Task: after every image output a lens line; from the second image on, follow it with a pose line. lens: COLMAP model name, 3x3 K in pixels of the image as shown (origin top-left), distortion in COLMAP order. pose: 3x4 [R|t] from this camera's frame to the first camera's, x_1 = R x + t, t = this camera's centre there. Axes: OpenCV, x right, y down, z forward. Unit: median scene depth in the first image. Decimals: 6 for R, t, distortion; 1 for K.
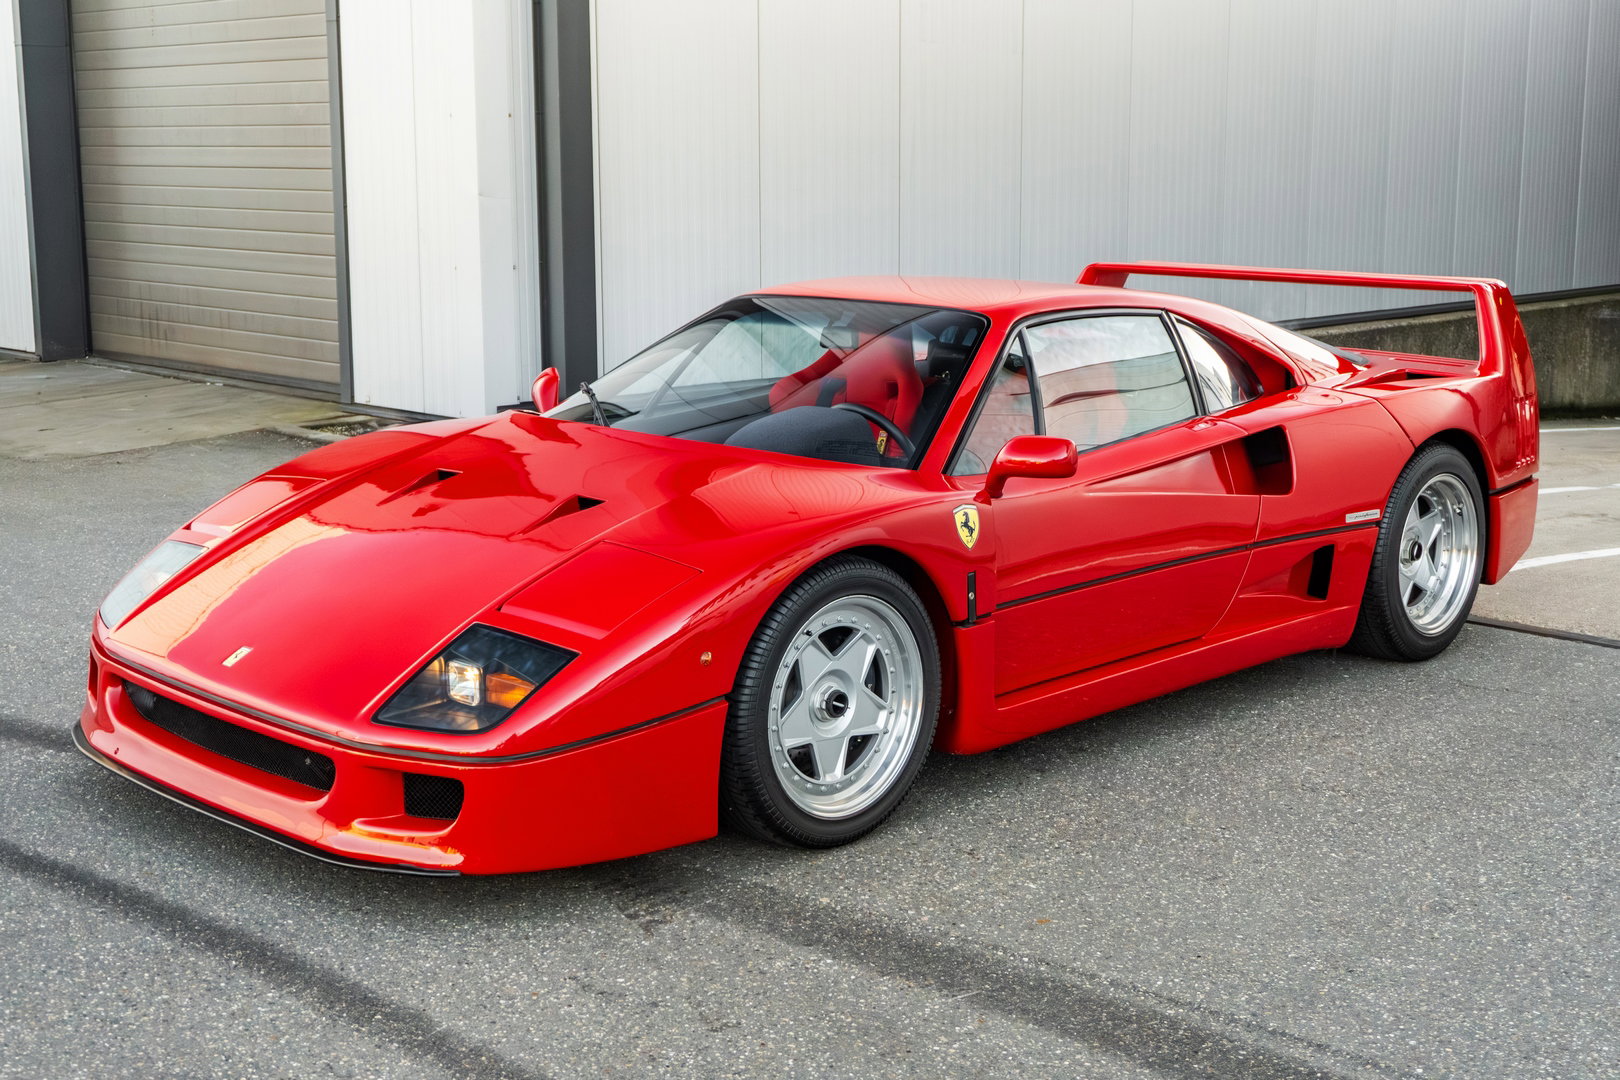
lens RADIAL K [[2045.4, 0, 805.0], [0, 2045.4, 489.9], [0, 0, 1]] dist [0.005169, 0.000000]
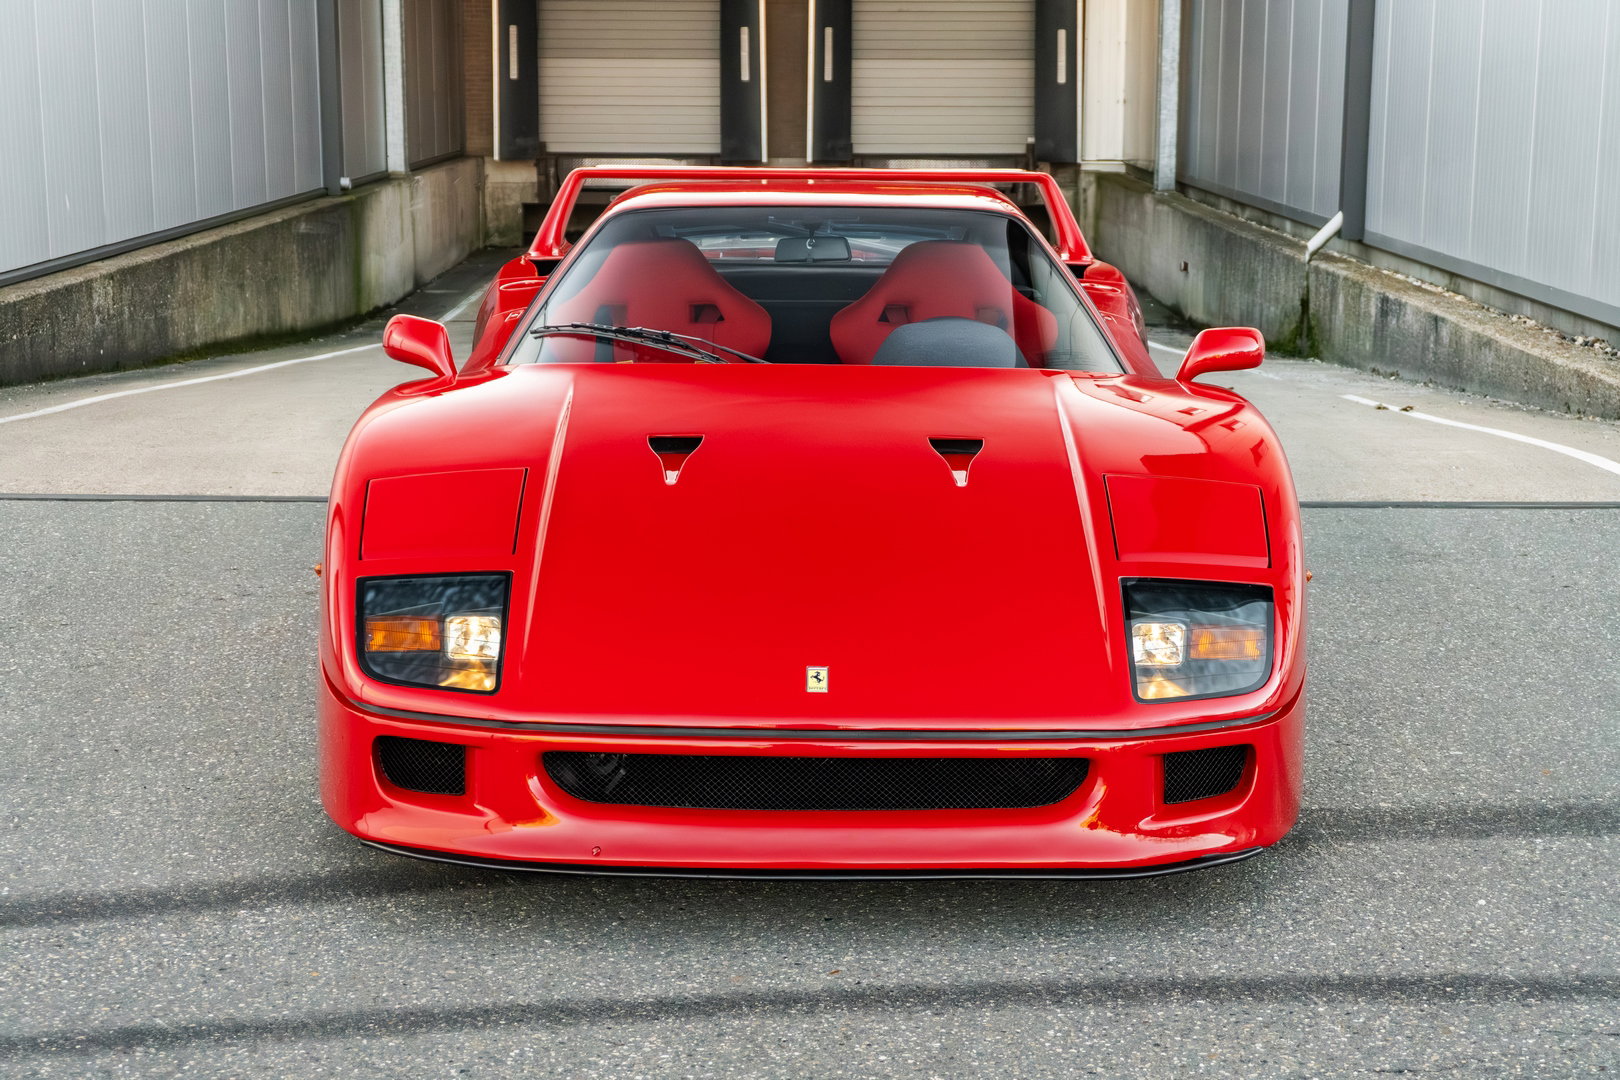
lens RADIAL K [[2357.1, 0, 818.1], [0, 2357.1, 410.0], [0, 0, 1]] dist [-0.003695, 0.000000]
pose [[0.710337, -0.100110, 0.696706, -0.973871], [0.110236, 0.993442, 0.030356, -0.052199], [-0.695176, 0.055240, 0.716714, 0.381064]]
